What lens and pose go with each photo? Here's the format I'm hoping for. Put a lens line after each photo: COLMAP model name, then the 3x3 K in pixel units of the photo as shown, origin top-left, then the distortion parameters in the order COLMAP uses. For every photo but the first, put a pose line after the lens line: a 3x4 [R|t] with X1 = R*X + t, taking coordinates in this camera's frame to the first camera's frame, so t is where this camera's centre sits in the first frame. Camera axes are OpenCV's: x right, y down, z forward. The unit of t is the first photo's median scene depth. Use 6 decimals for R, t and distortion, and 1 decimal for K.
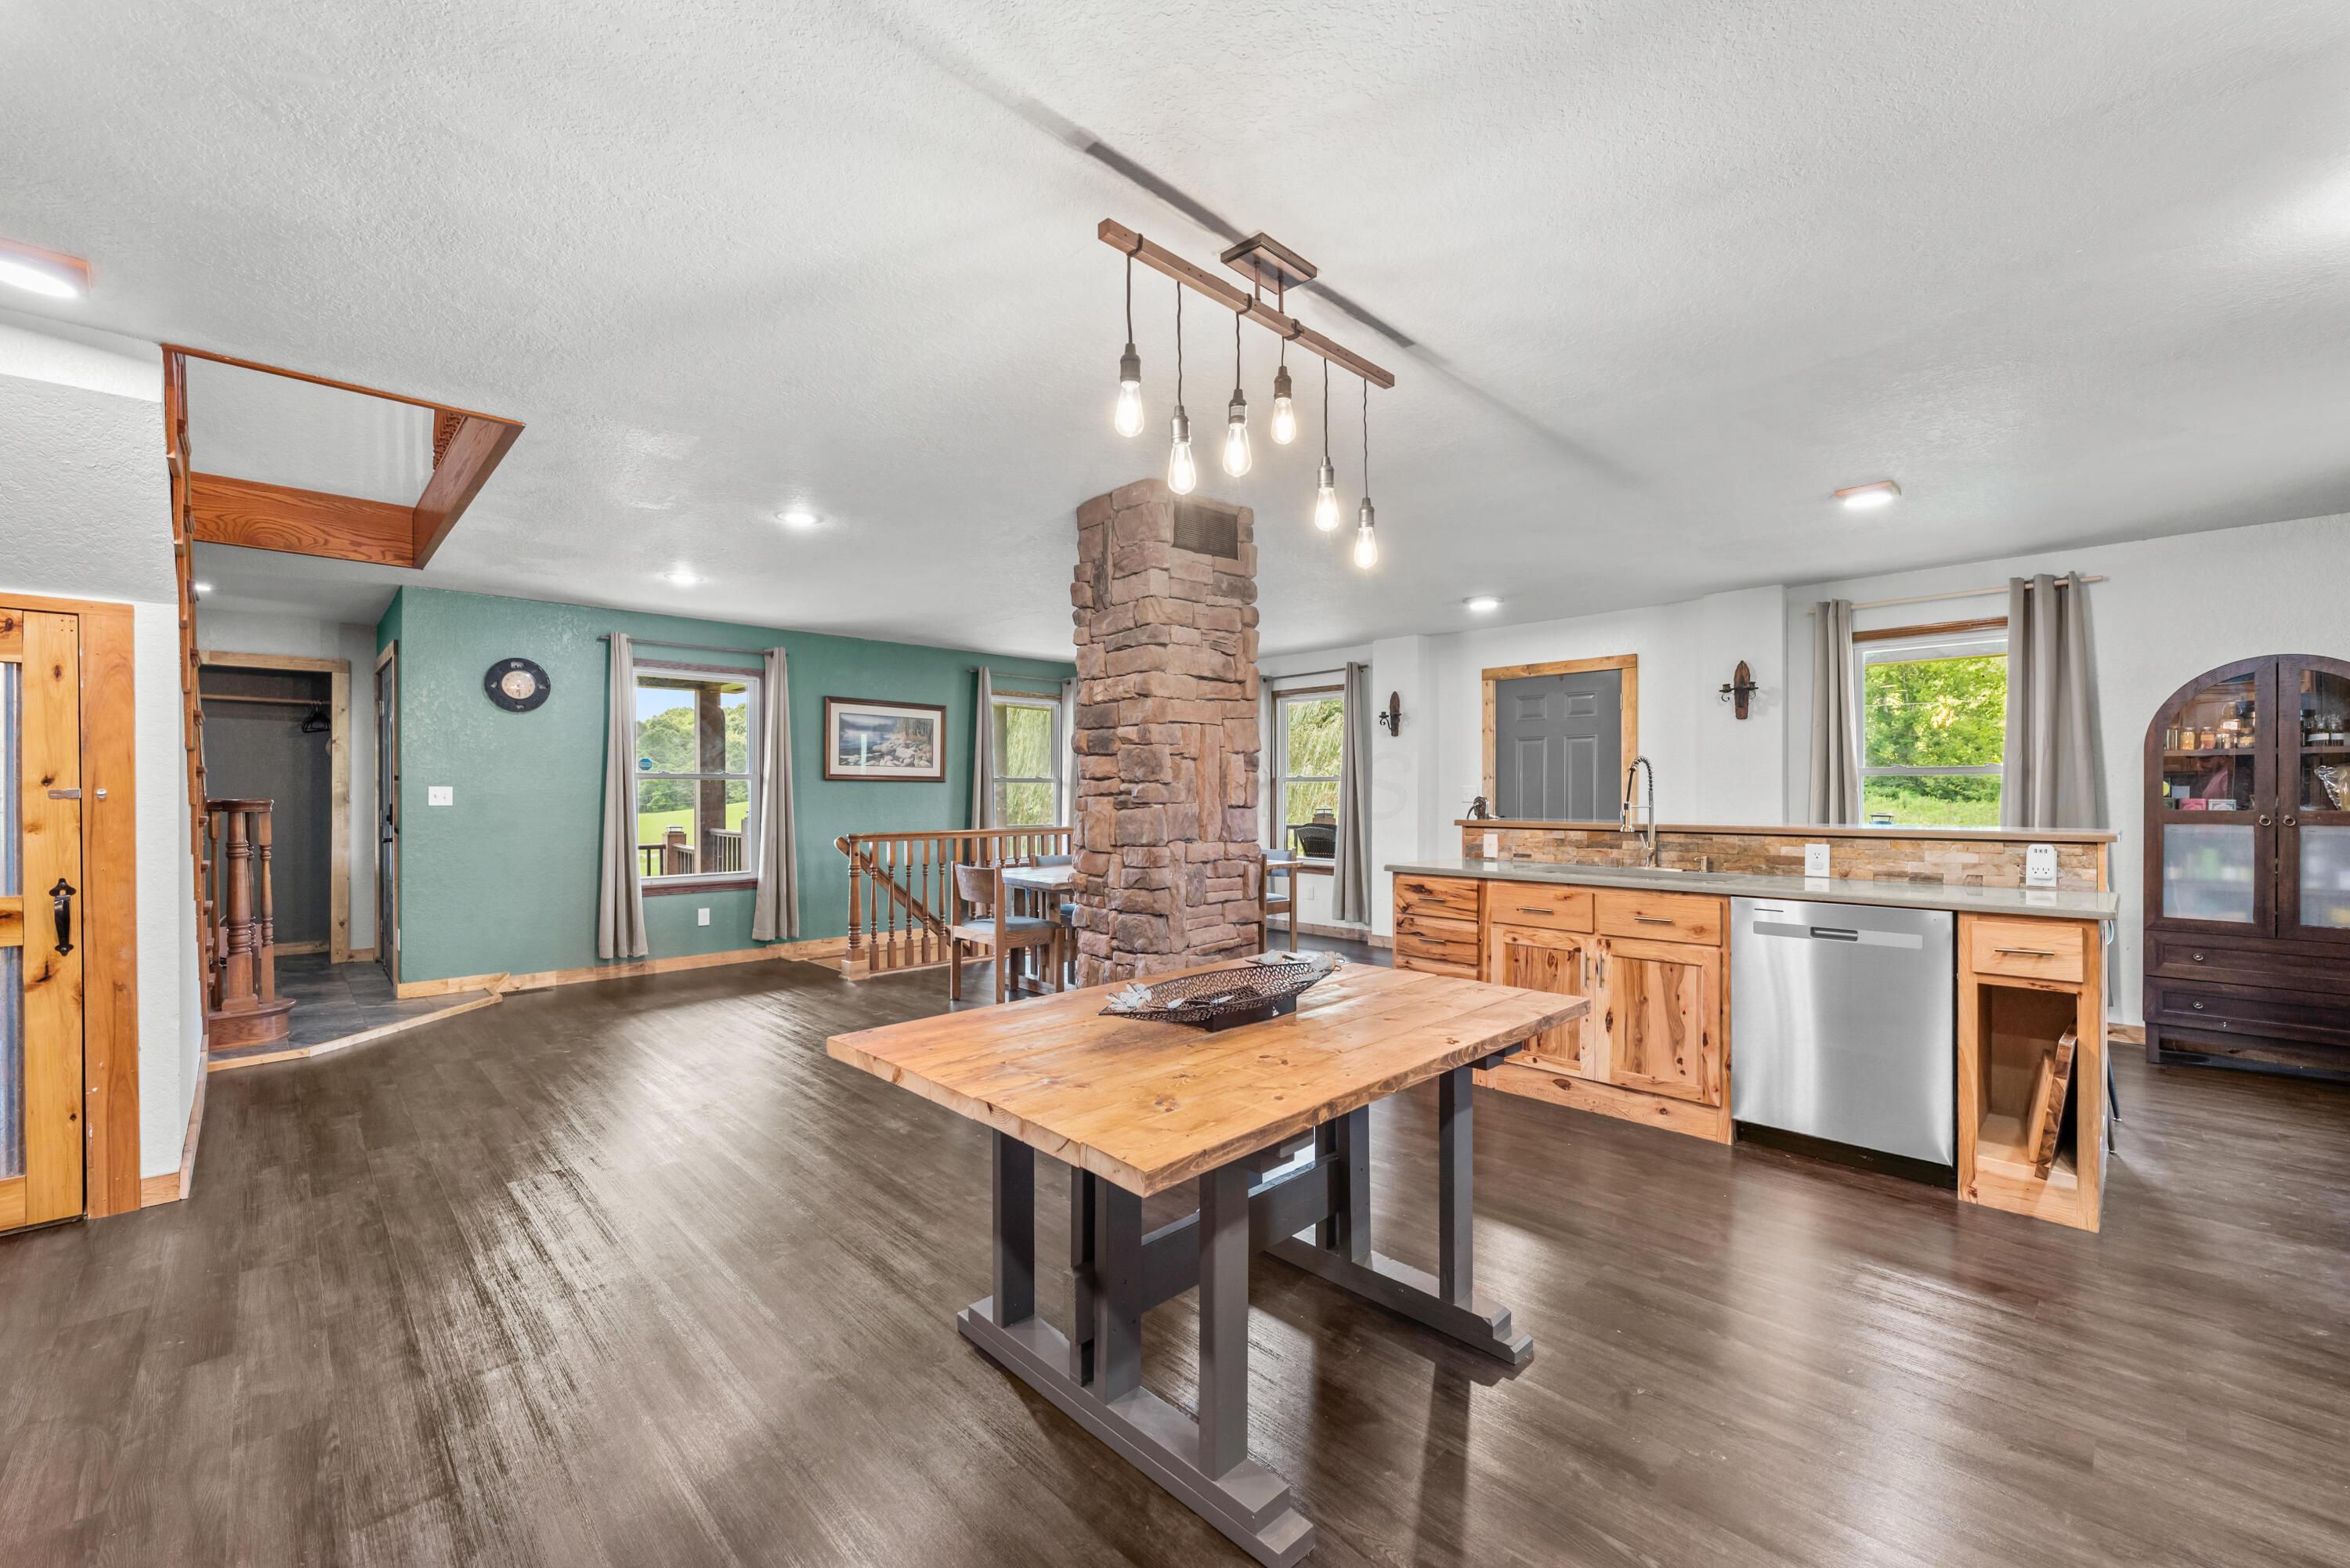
lens RADIAL K [[949.8, 0, 1174.5], [0, 949.8, 797.6], [0, 0, 1]] dist [-0.004133, -0.000045]
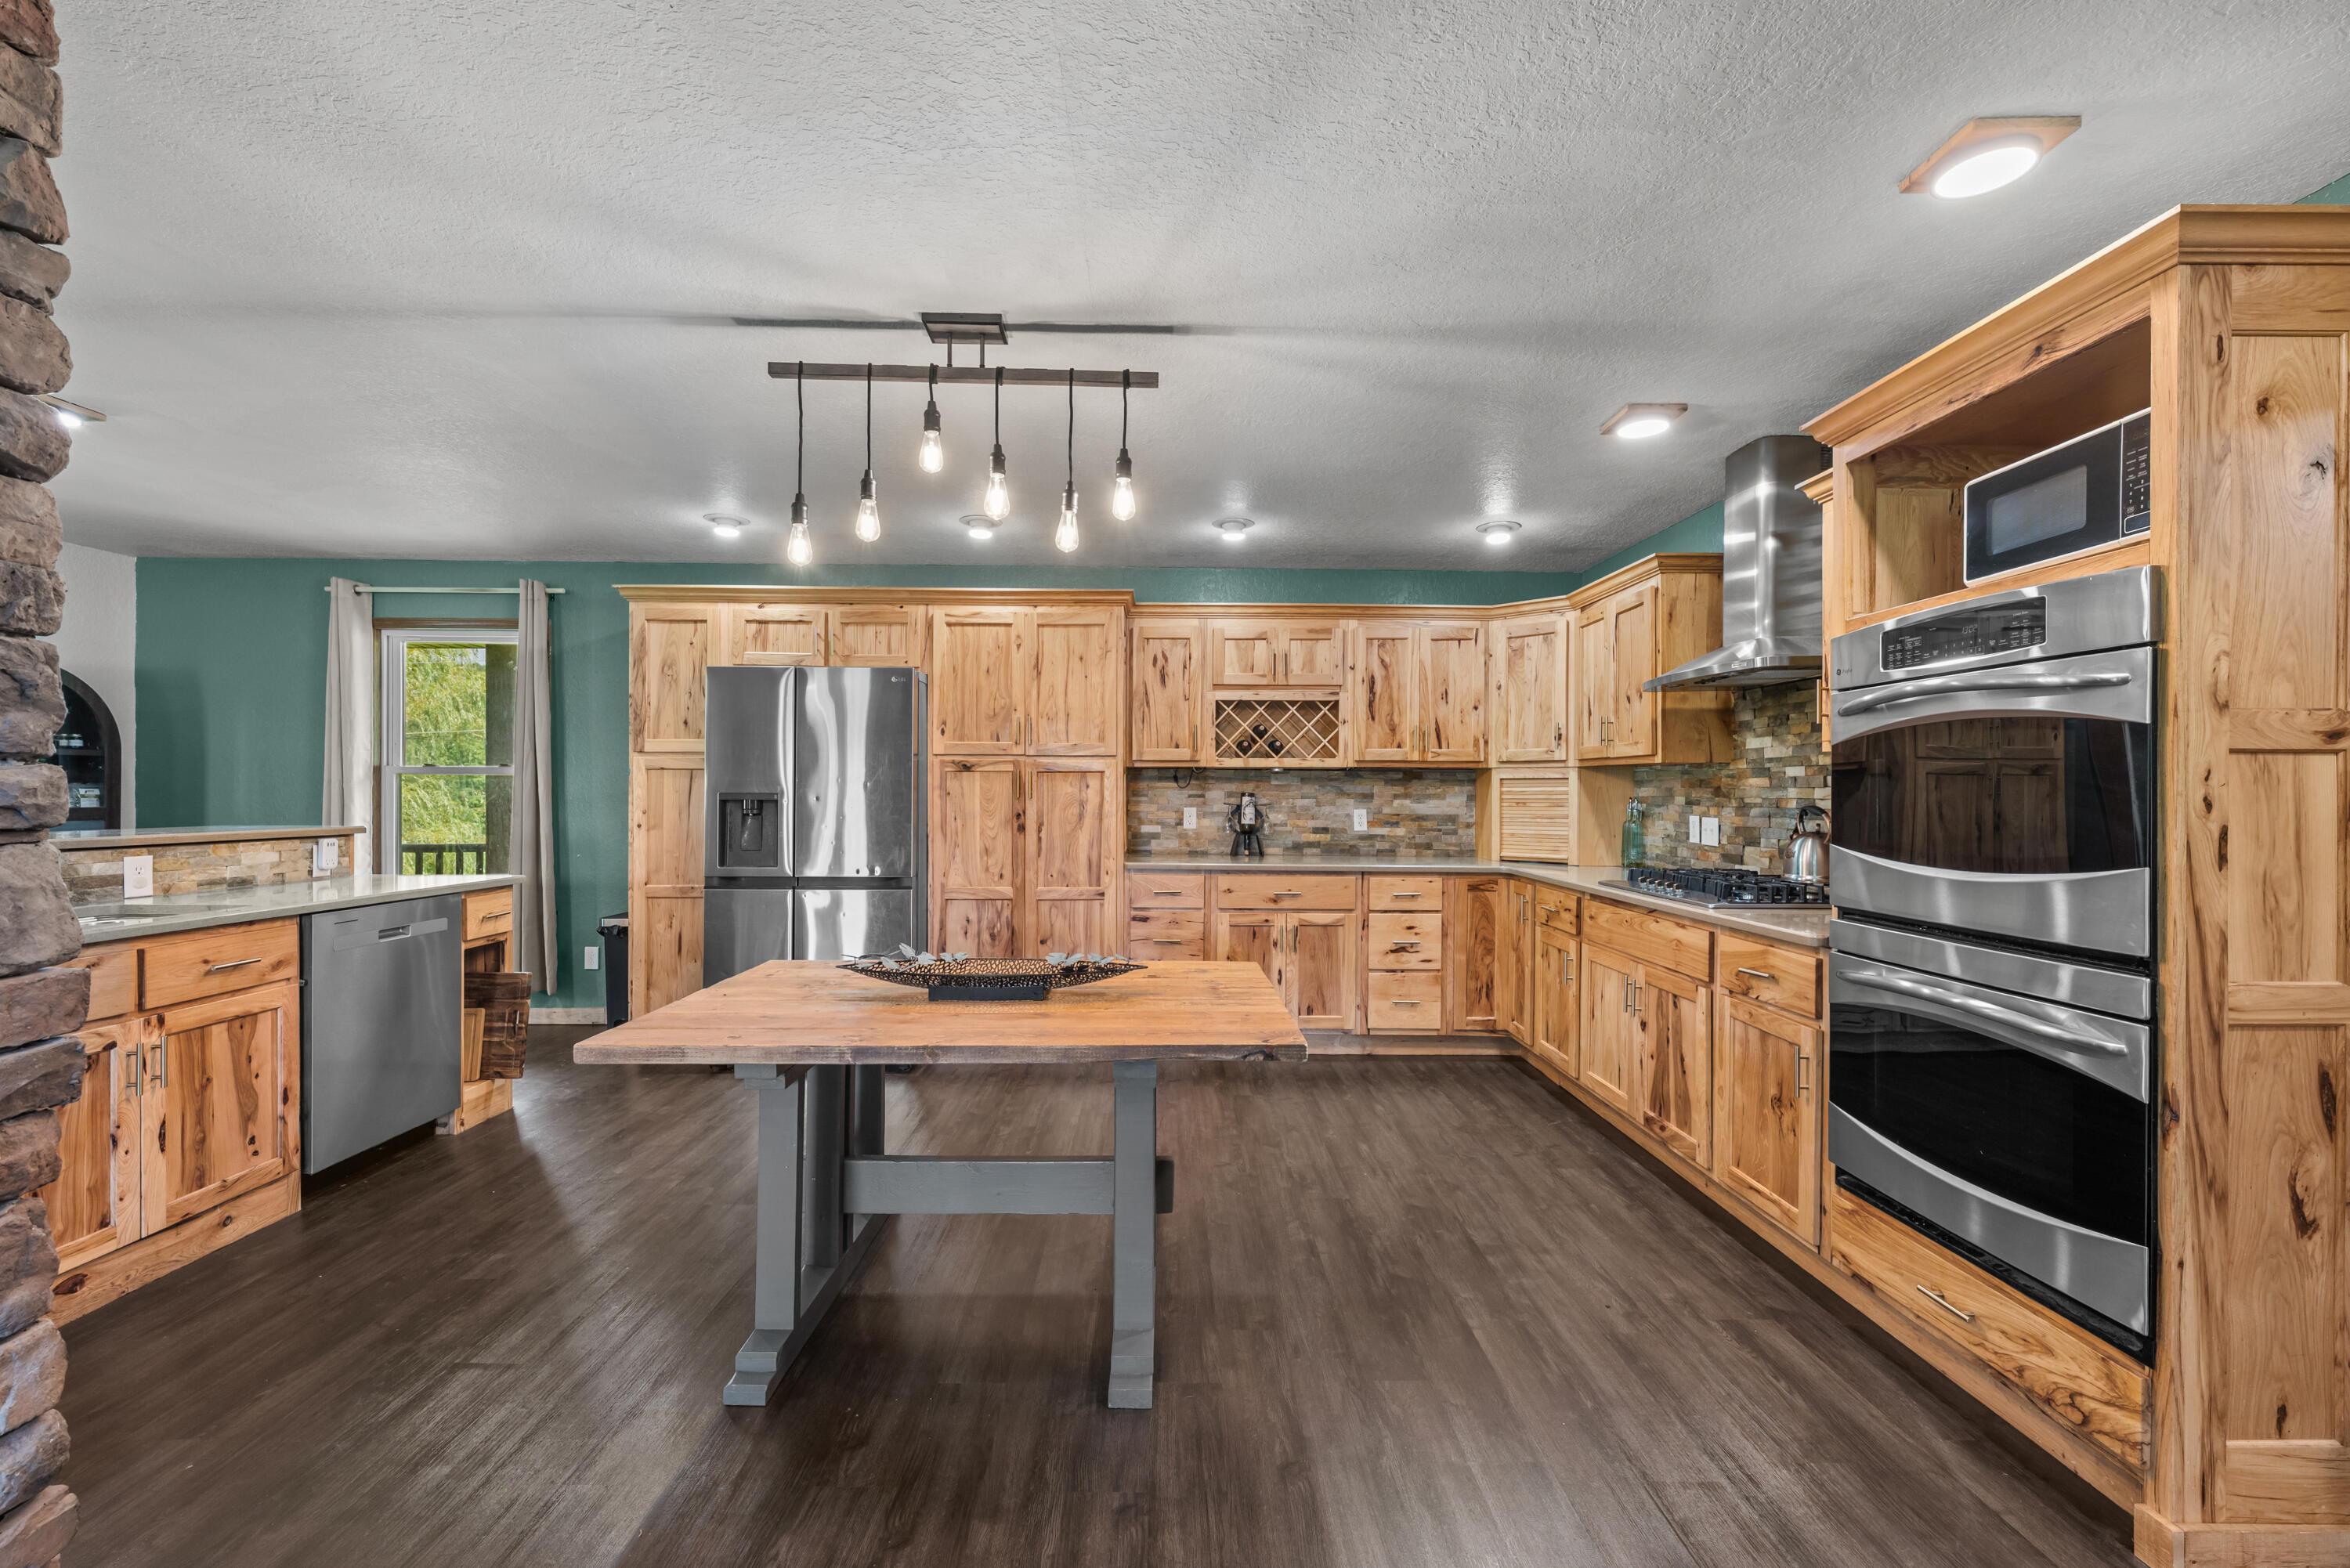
lens RADIAL K [[949.8, 0, 1184.2], [0, 949.8, 795.1], [0, 0, 1]] dist [-0.004133, -0.000045]
pose [[-0.732105, -0.003906, 0.681180, -0.543197], [-0.001302, 0.999990, 0.004334, -0.007808], [-0.681190, 0.002286, -0.732103, 1.040823]]
